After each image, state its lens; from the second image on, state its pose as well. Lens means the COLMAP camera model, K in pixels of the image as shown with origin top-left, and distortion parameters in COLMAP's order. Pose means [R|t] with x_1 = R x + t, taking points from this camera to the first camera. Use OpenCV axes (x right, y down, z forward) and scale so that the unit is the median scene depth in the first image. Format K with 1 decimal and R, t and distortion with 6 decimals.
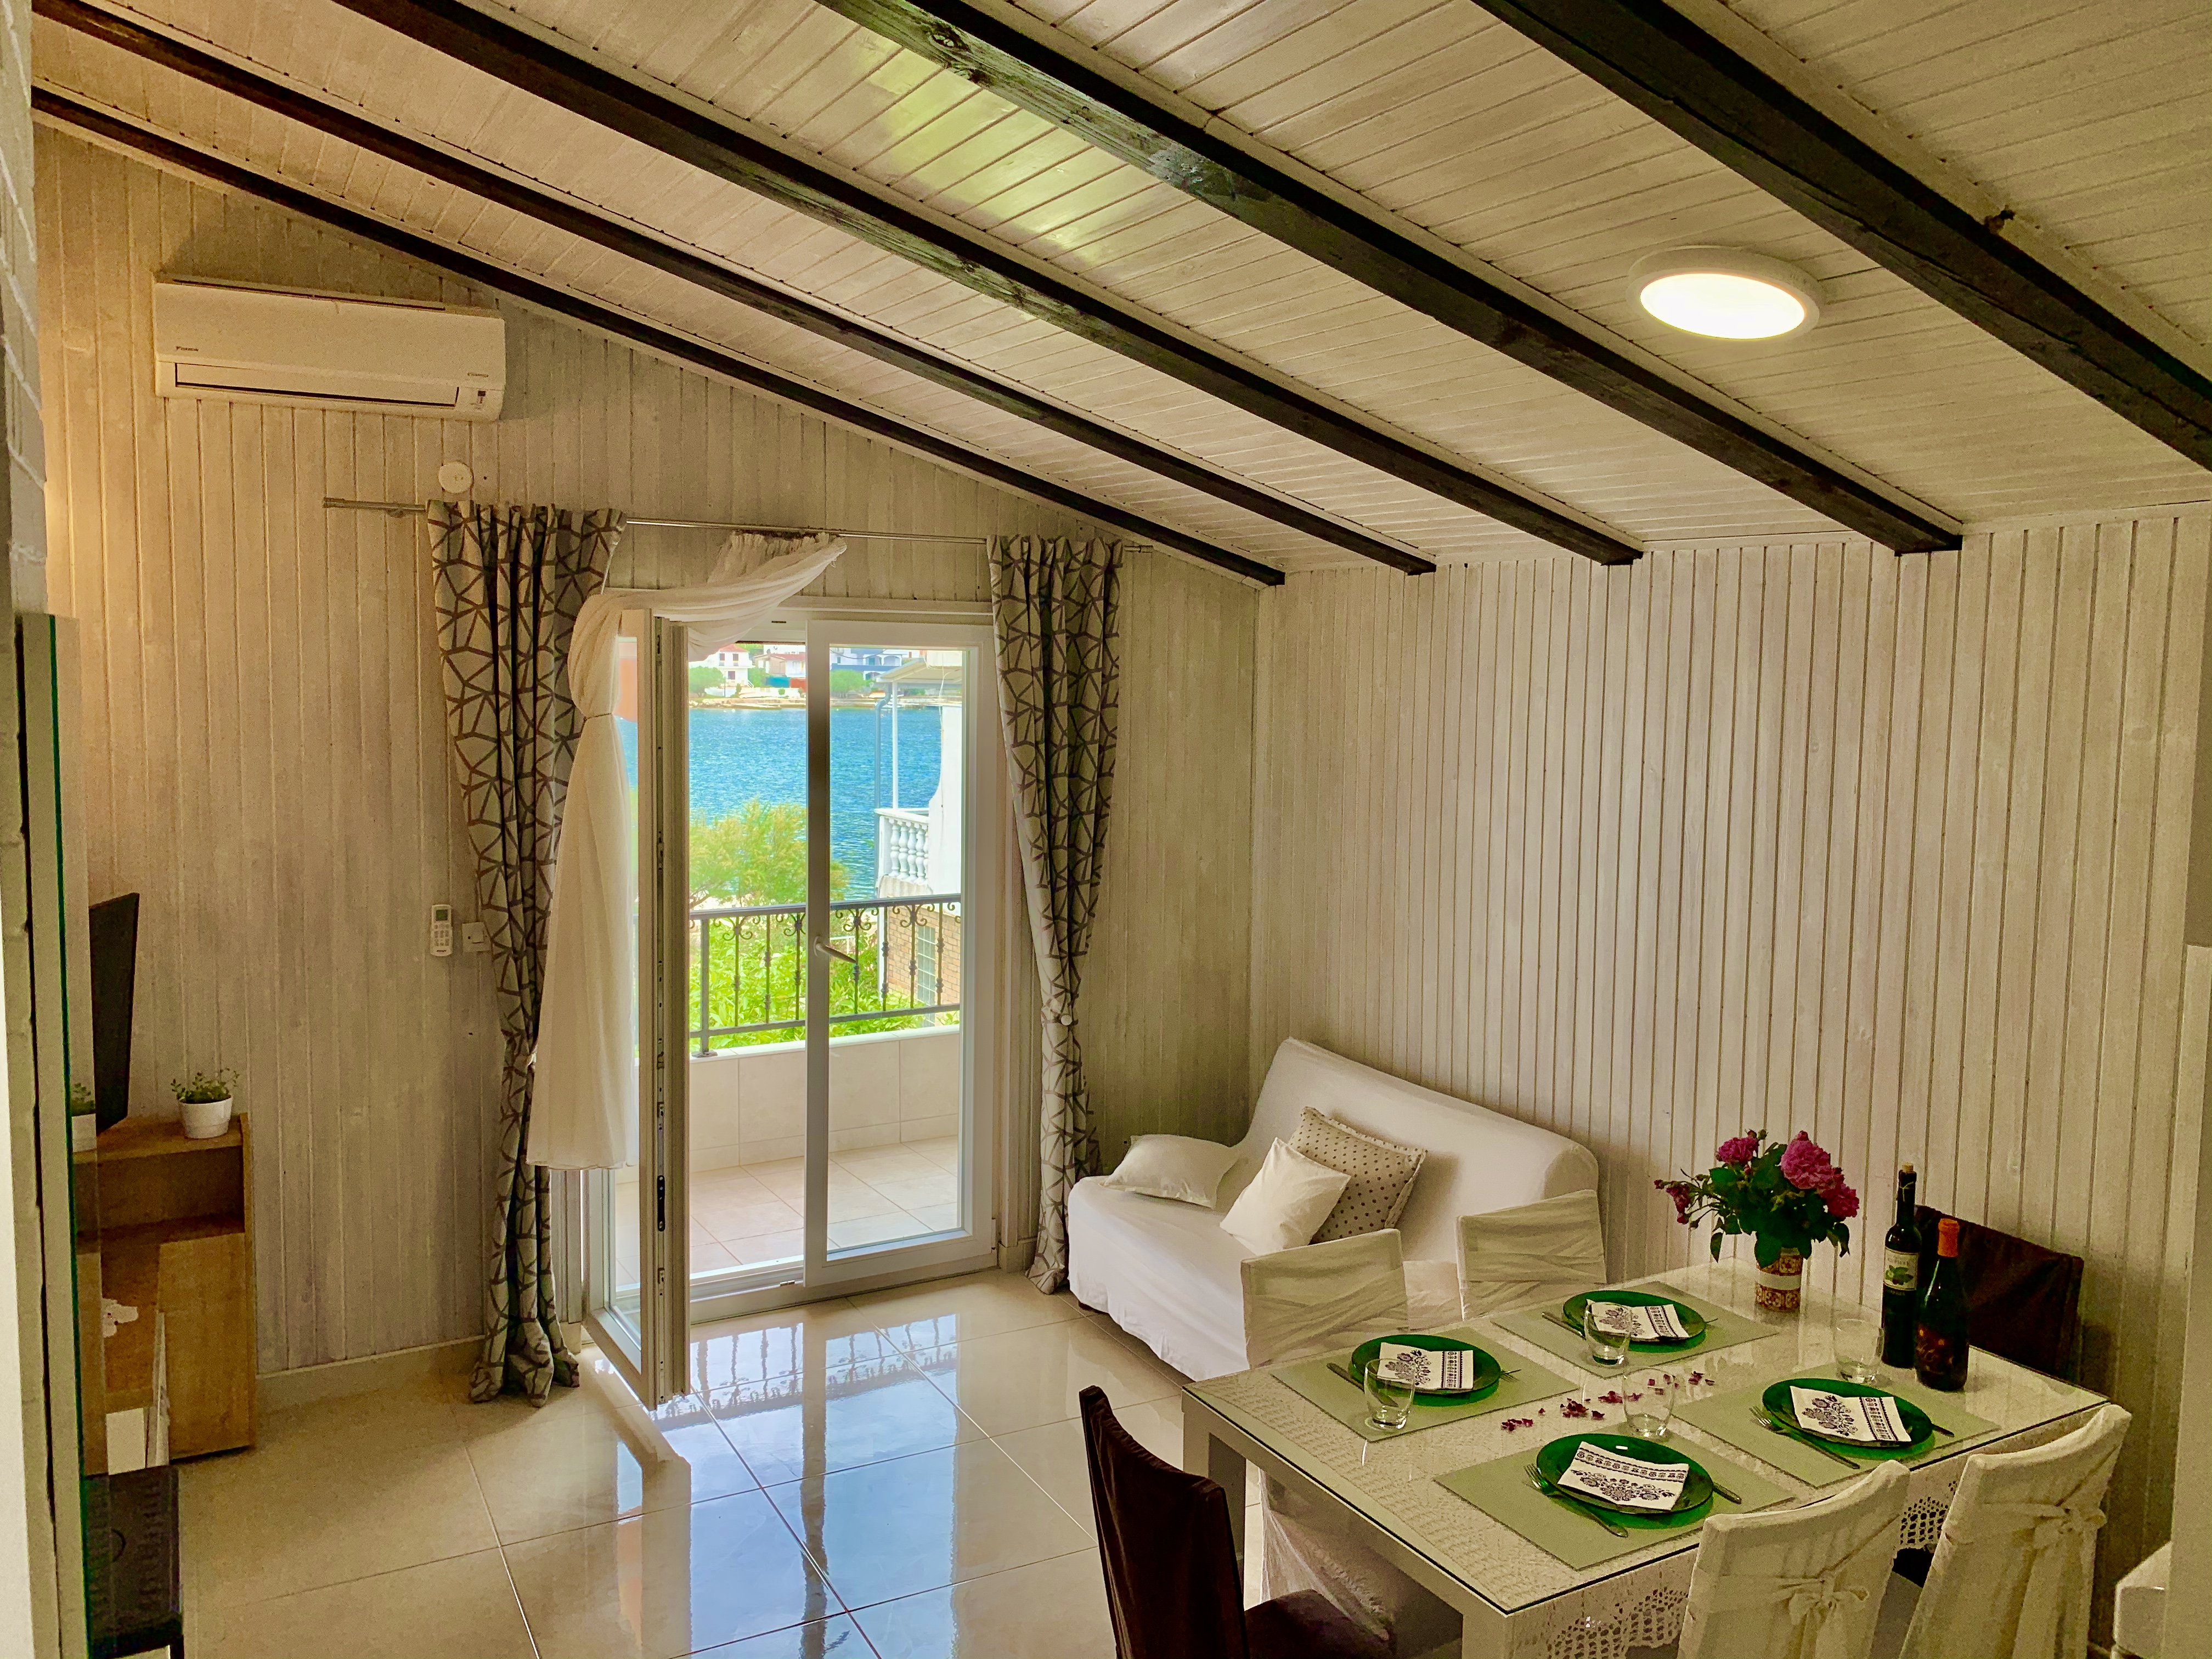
lens RADIAL K [[1697.8, 0, 1107.4], [0, 1697.8, 816.5], [0, 0, 1]] dist [0.041021, -0.053103]
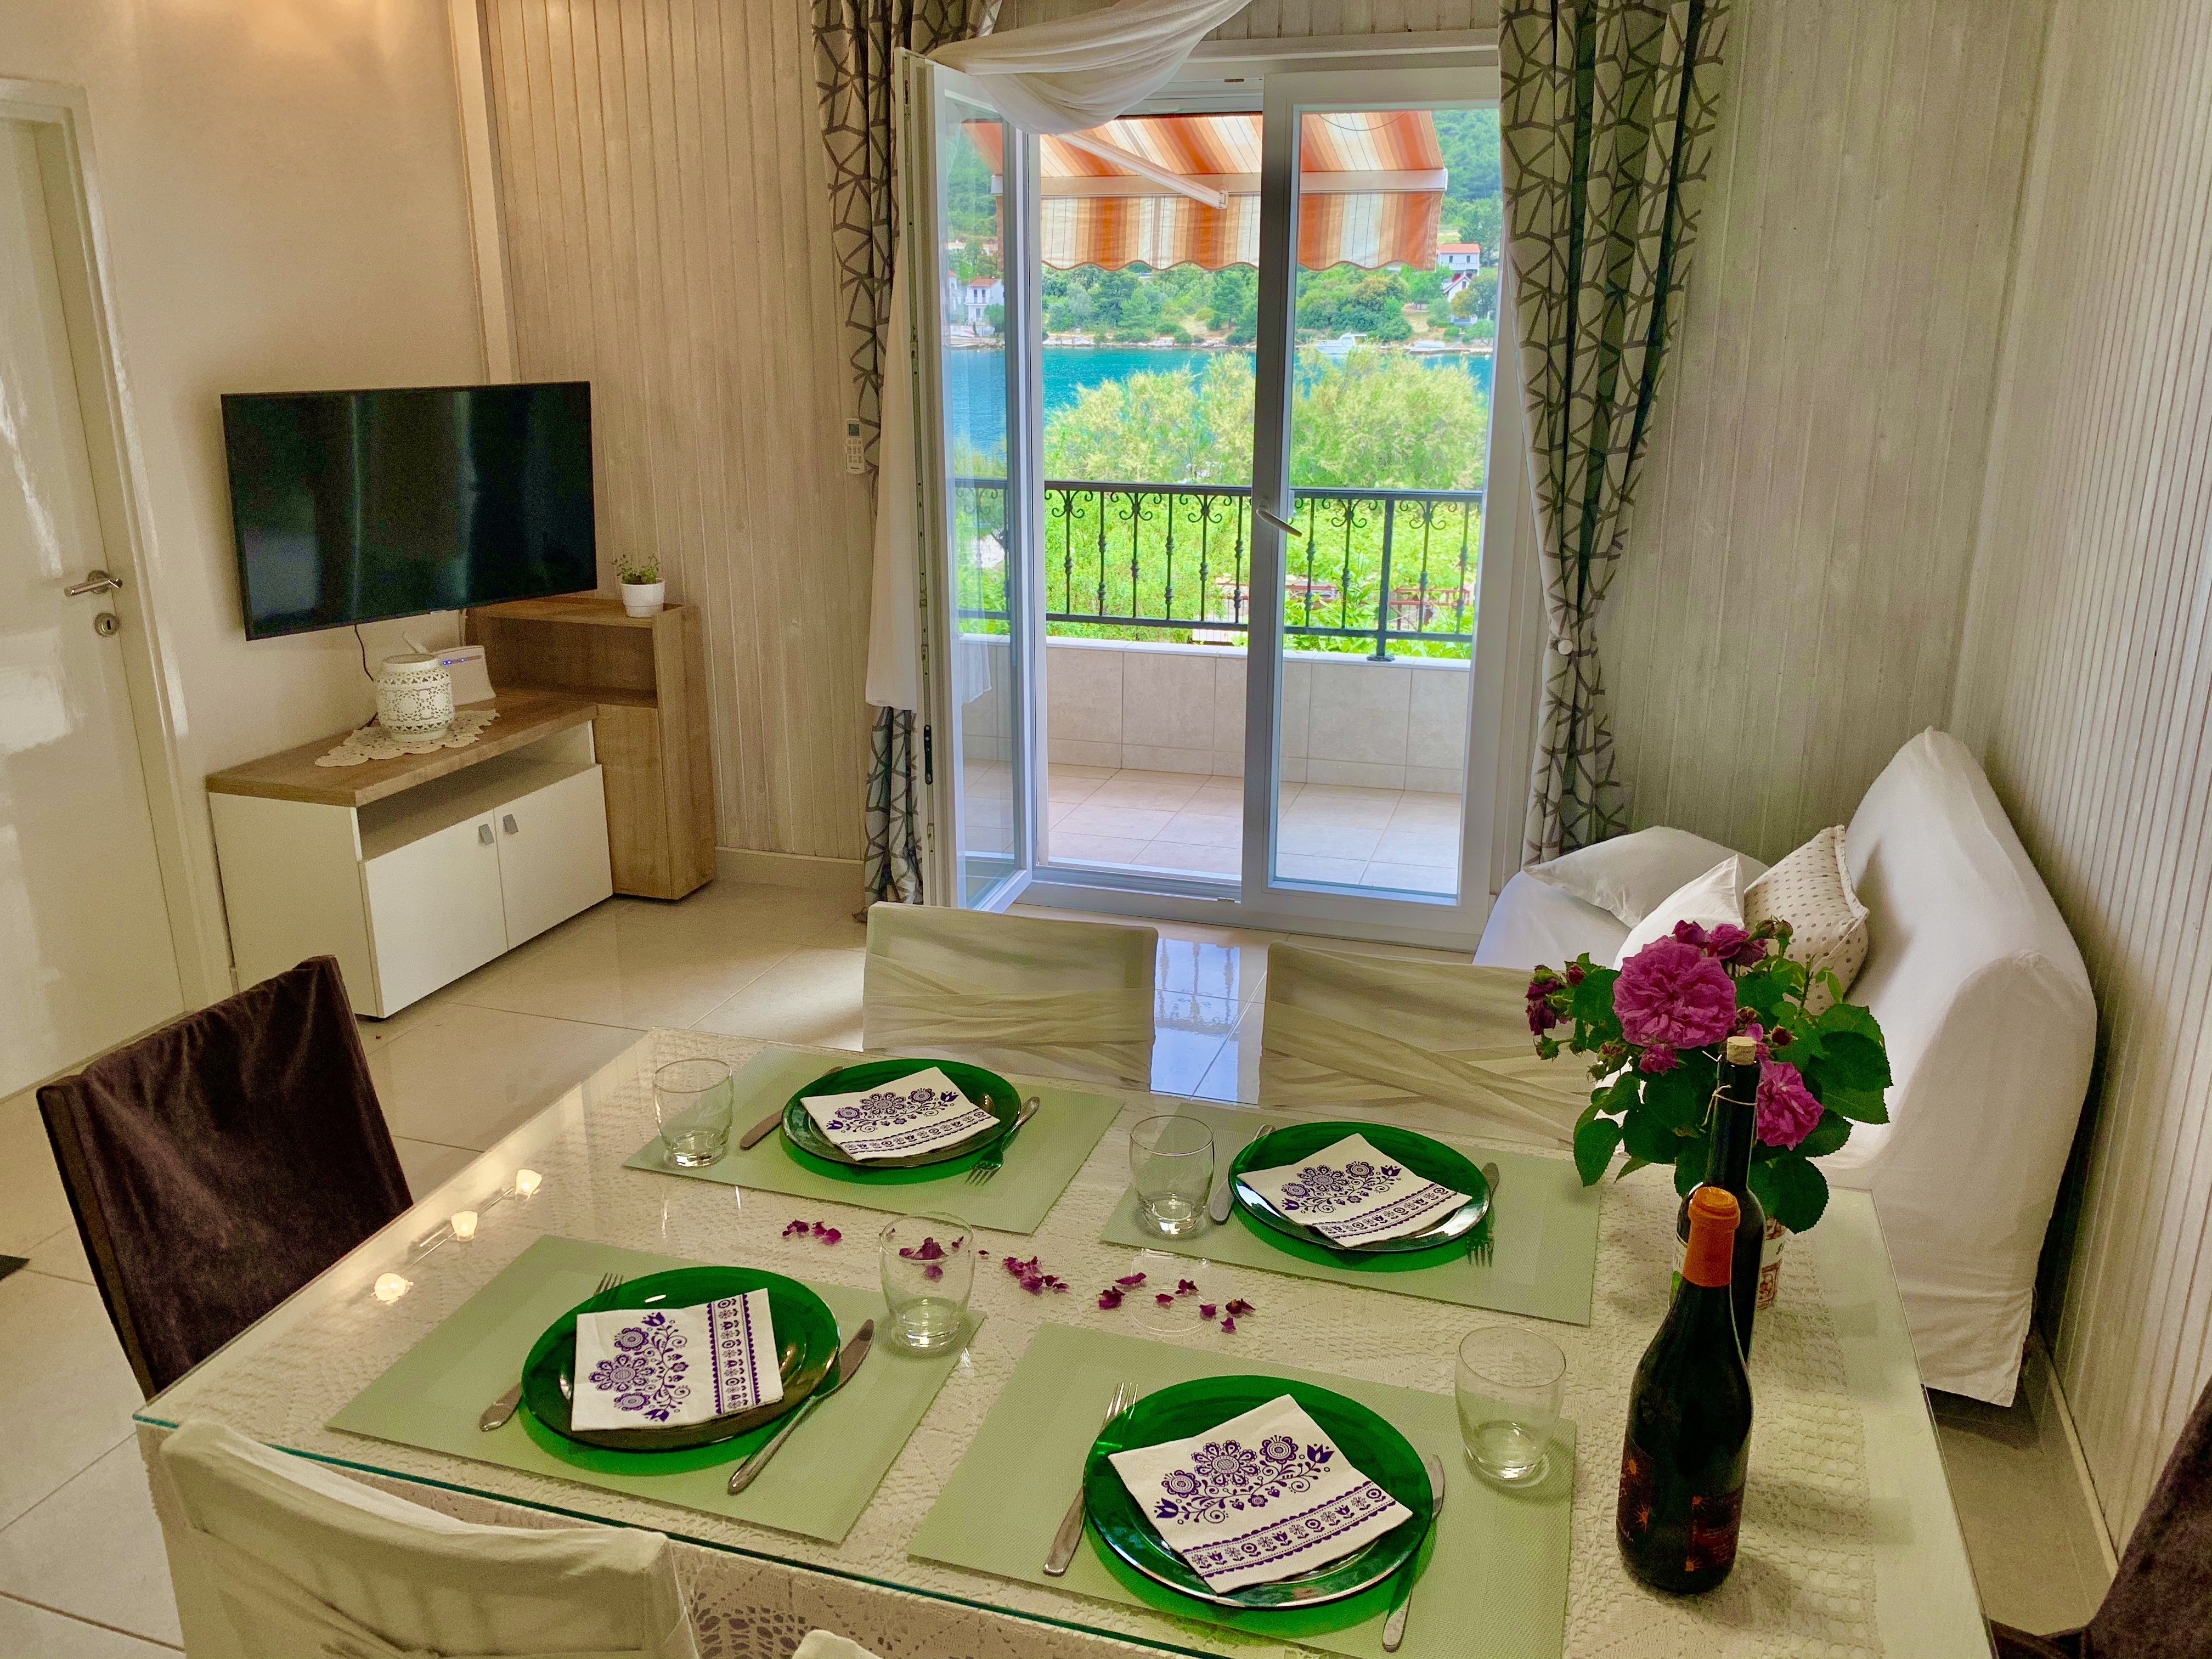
lens RADIAL K [[1697.8, 0, 1099.8], [0, 1697.8, 820.3], [0, 0, 1]] dist [0.041021, -0.053103]
pose [[0.681087, 0.201079, -0.704051, 0.433075], [-0.057338, 0.973247, 0.222494, 0.051276], [0.729954, -0.111168, 0.674395, 0.433895]]
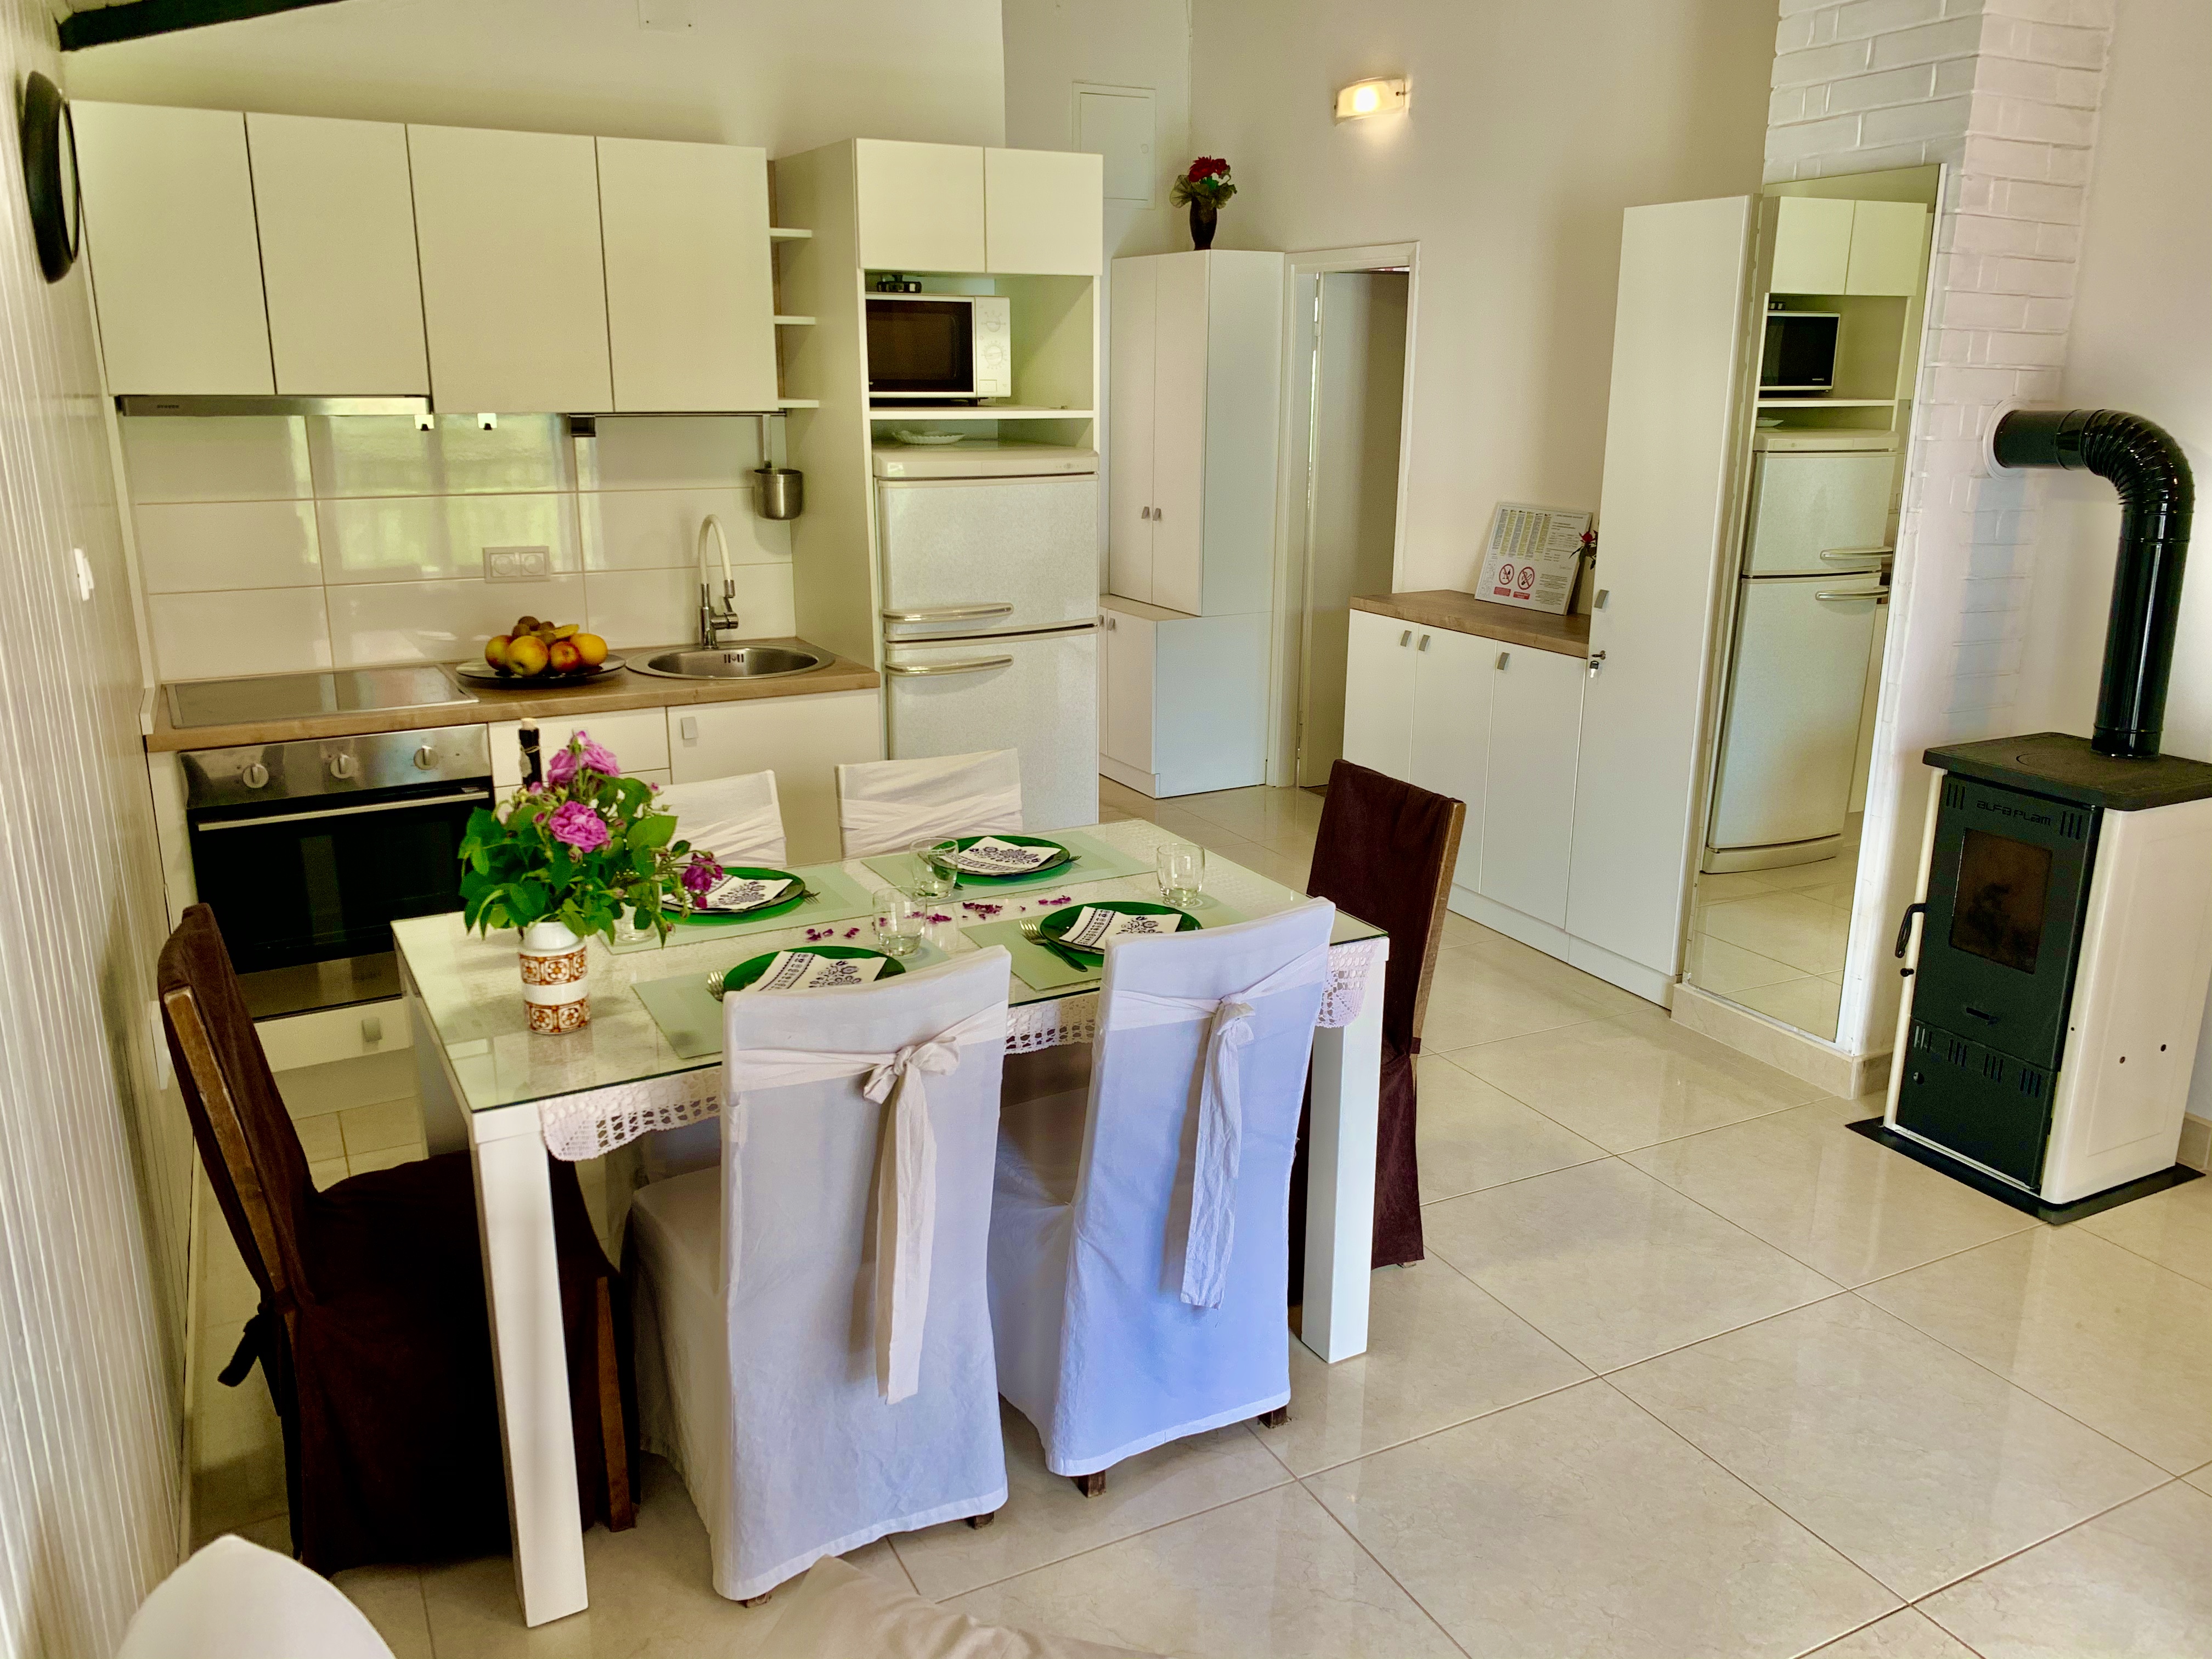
lens RADIAL K [[1697.8, 0, 1121.3], [0, 1697.8, 828.2], [0, 0, 1]] dist [0.041021, -0.053103]
pose [[-0.999112, -0.030331, 0.029231, 0.099932], [-0.018149, 0.936178, 0.351058, -0.027894], [-0.038013, 0.350216, -0.935897, 1.226933]]
